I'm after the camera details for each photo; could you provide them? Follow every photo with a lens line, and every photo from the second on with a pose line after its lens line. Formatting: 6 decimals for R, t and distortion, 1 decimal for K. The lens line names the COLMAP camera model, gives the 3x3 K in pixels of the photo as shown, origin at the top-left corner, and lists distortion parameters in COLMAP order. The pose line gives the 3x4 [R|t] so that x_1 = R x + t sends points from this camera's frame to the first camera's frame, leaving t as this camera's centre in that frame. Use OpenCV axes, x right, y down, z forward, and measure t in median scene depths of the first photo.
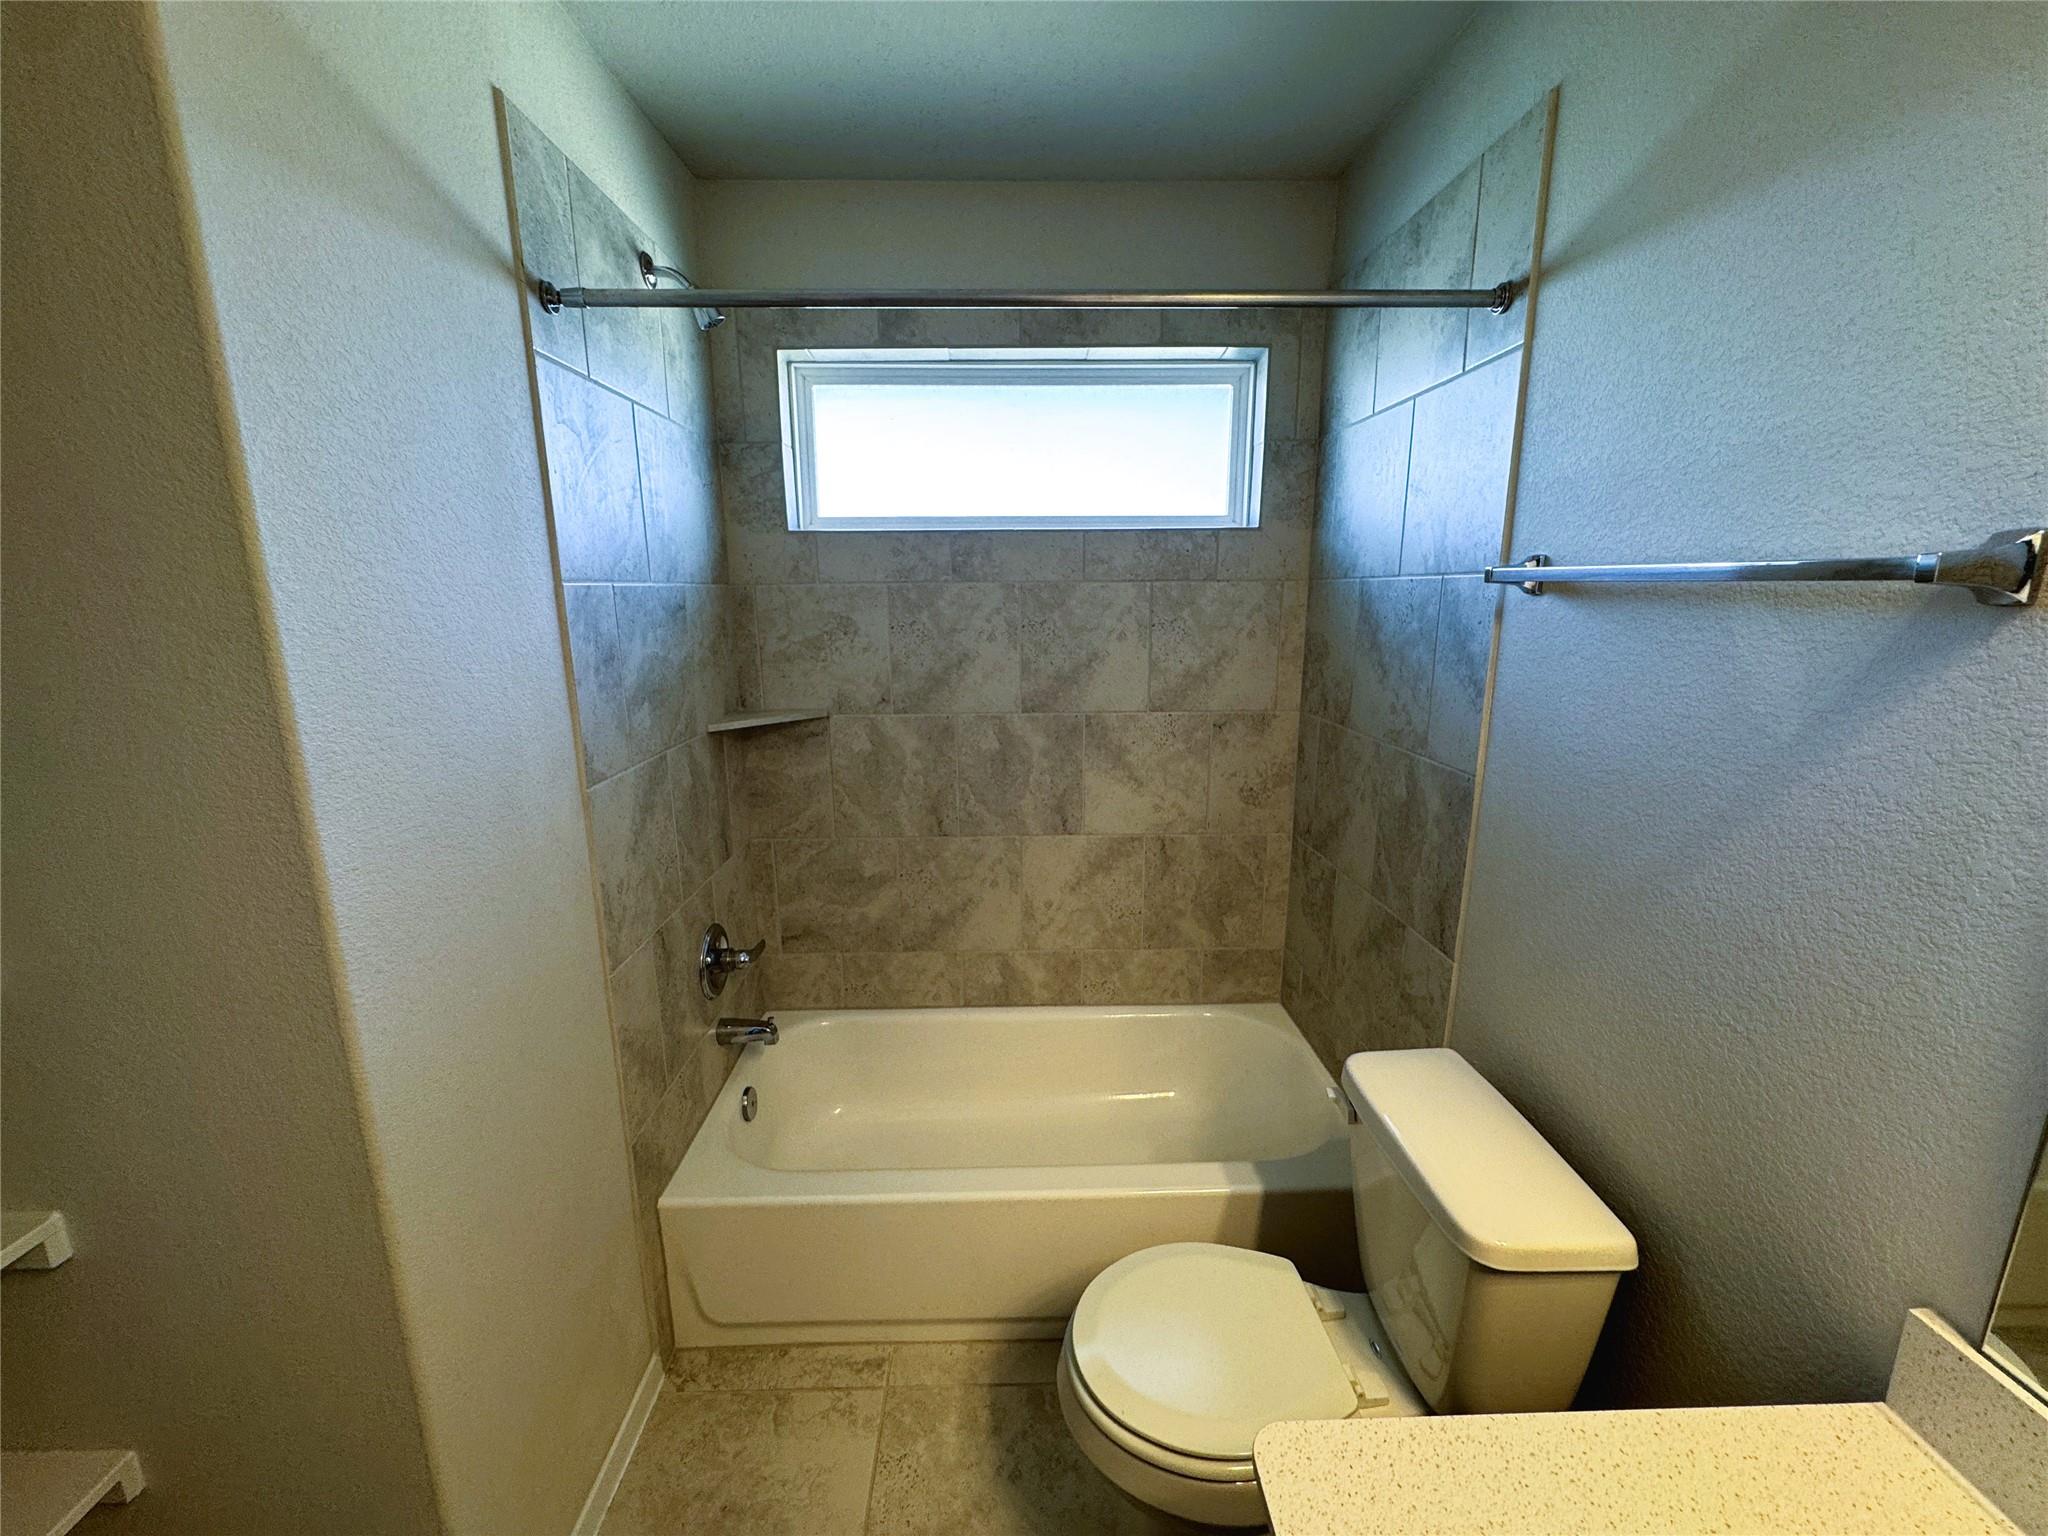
lens RADIAL K [[818.4, 0, 1024.0], [0, 818.4, 768.0], [0, 0, 1]] dist [-0.000548, 0.000082]
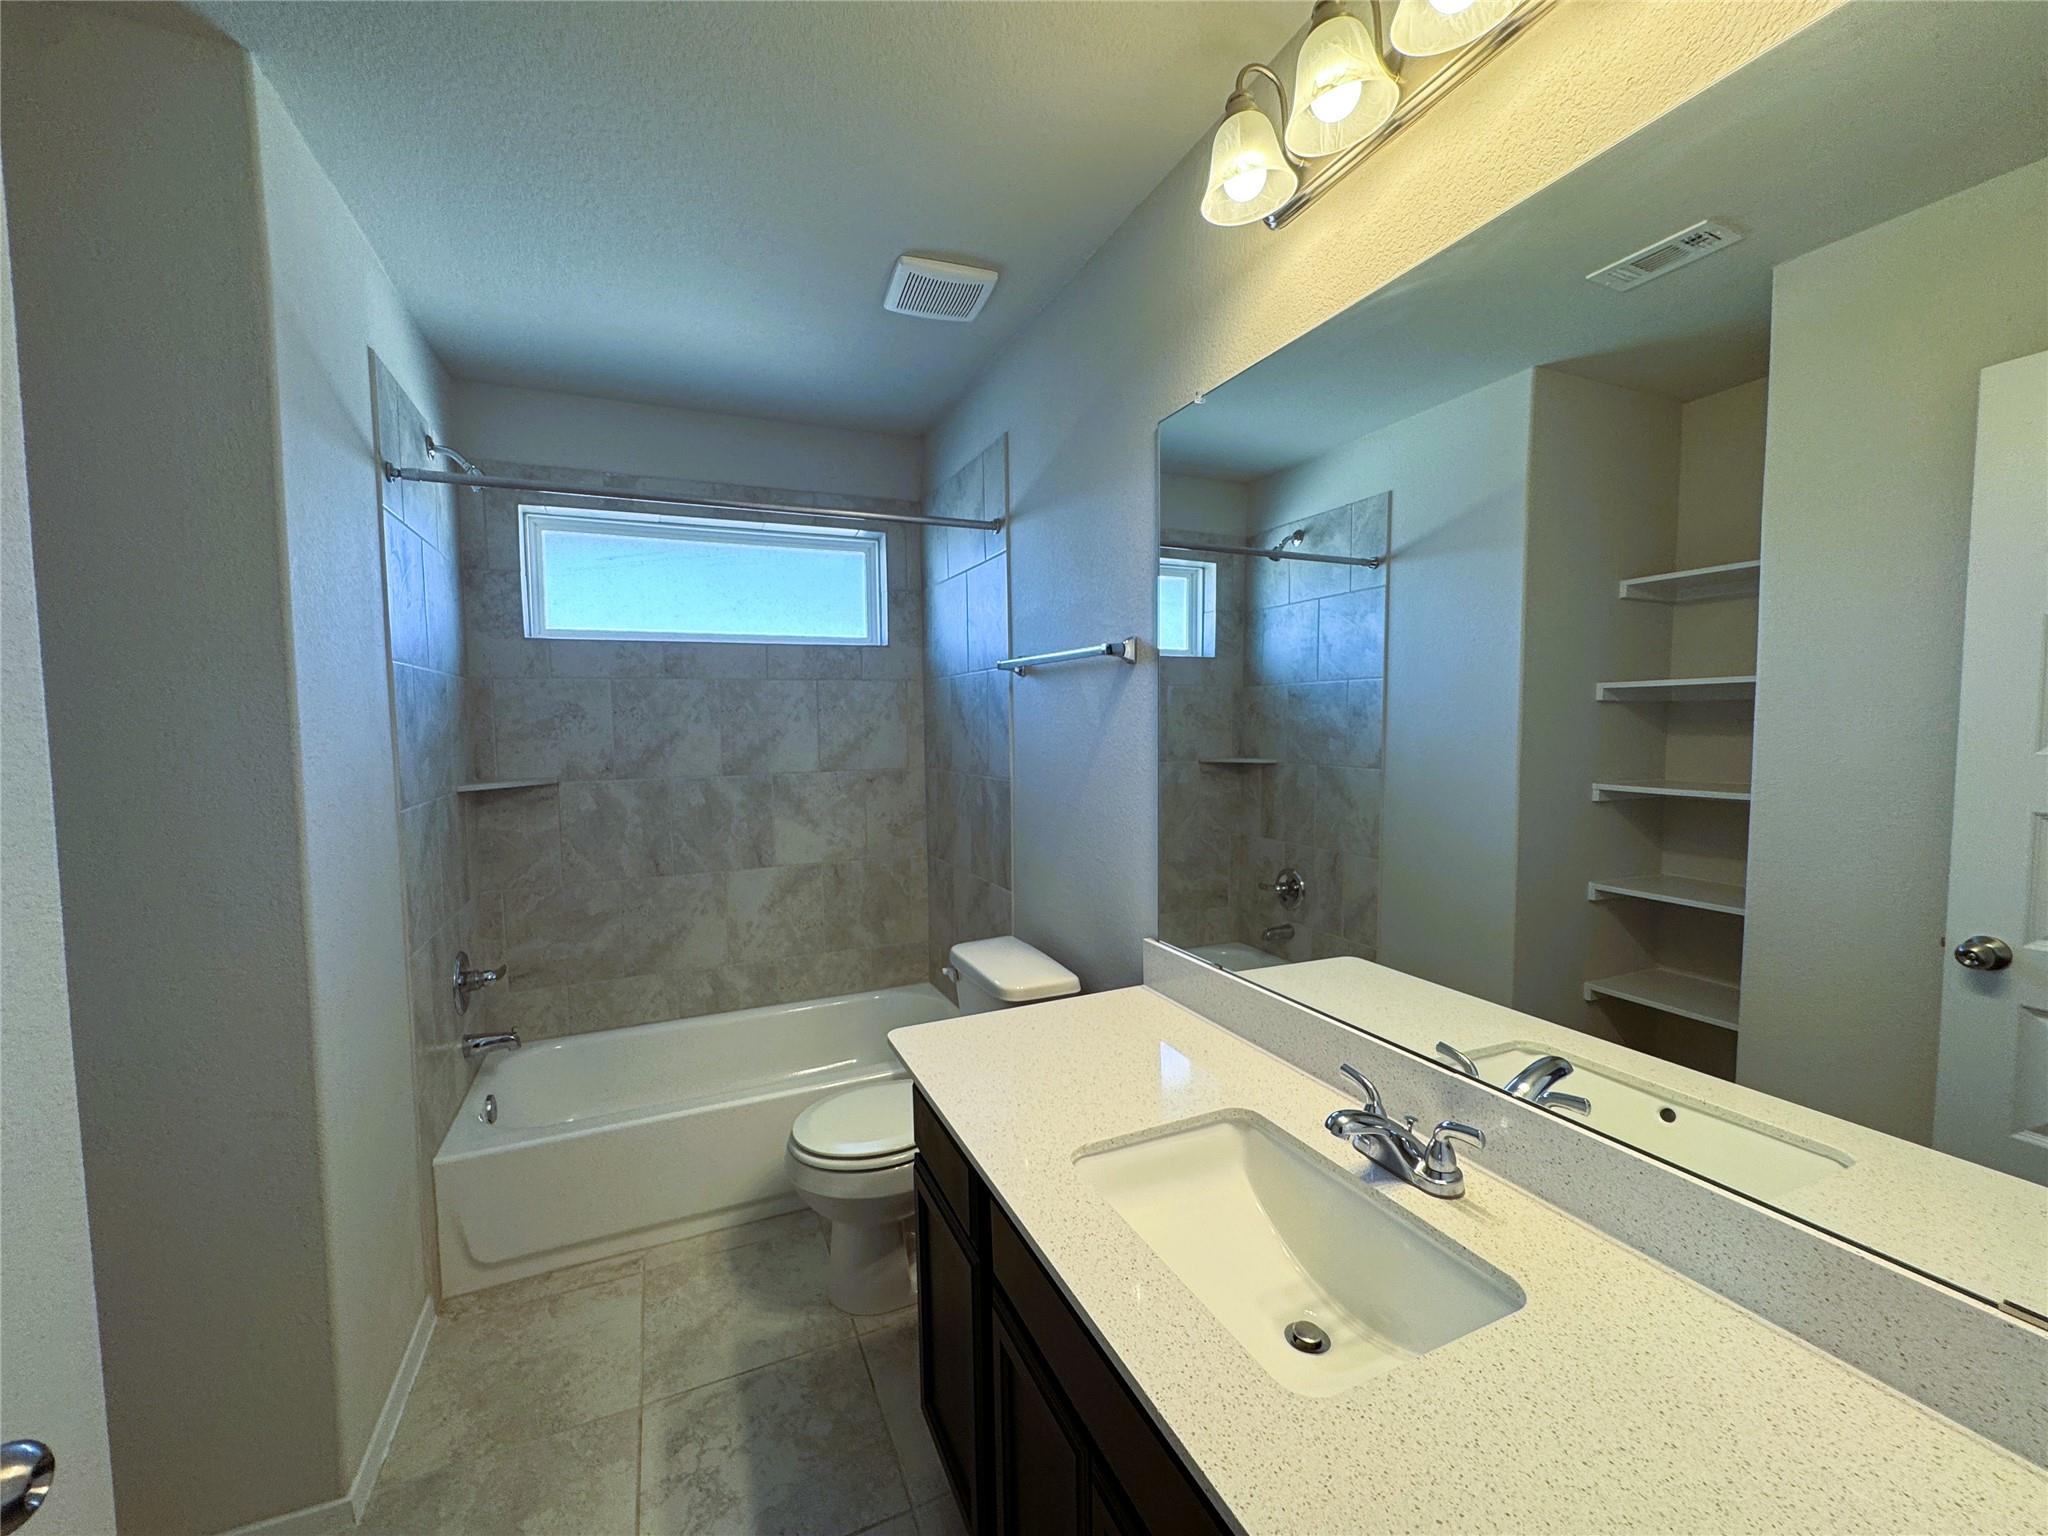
lens RADIAL K [[814.0, 0, 1015.8], [0, 814.0, 769.0], [0, 0, 1]] dist [0.001602, 0.000091]
pose [[0.924265, -0.030561, 0.380526, -0.068340], [0.089433, 0.986385, -0.138007, 0.152252], [-0.371127, 0.161586, 0.914415, -0.402574]]
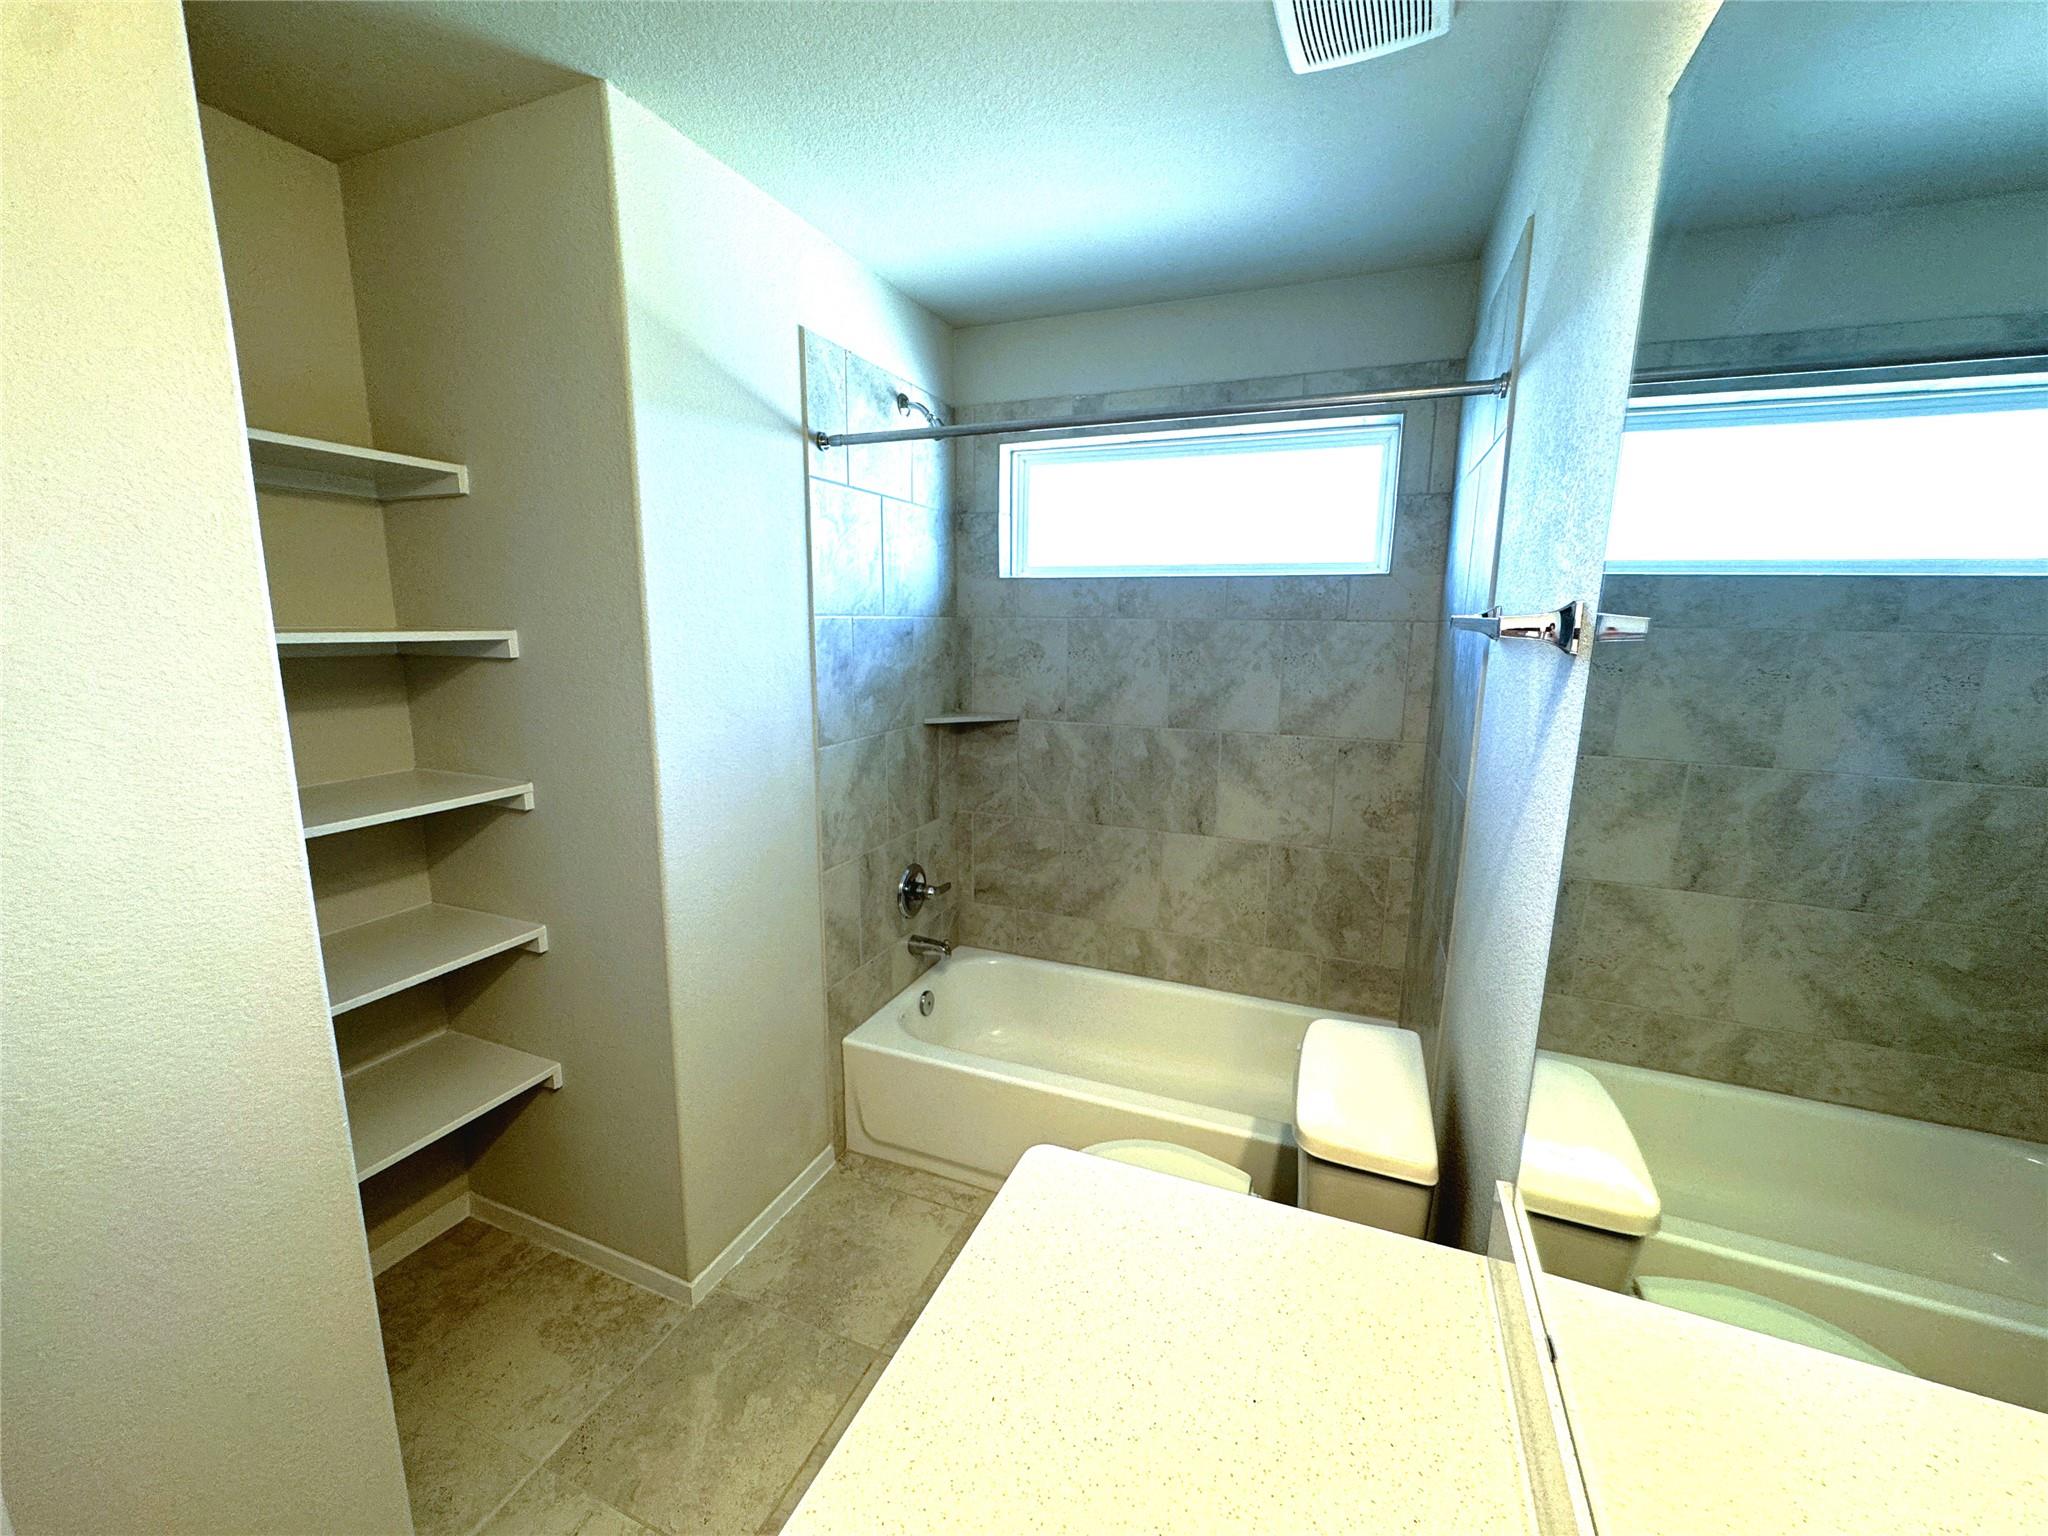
lens RADIAL K [[818.4, 0, 1024.0], [0, 818.4, 768.0], [0, 0, 1]] dist [-0.000548, 0.000082]
pose [[0.919129, 0.086819, -0.384271, 0.277046], [-0.100137, 0.994864, -0.014744, 0.030867], [0.381017, 0.052032, 0.923103, -0.184972]]
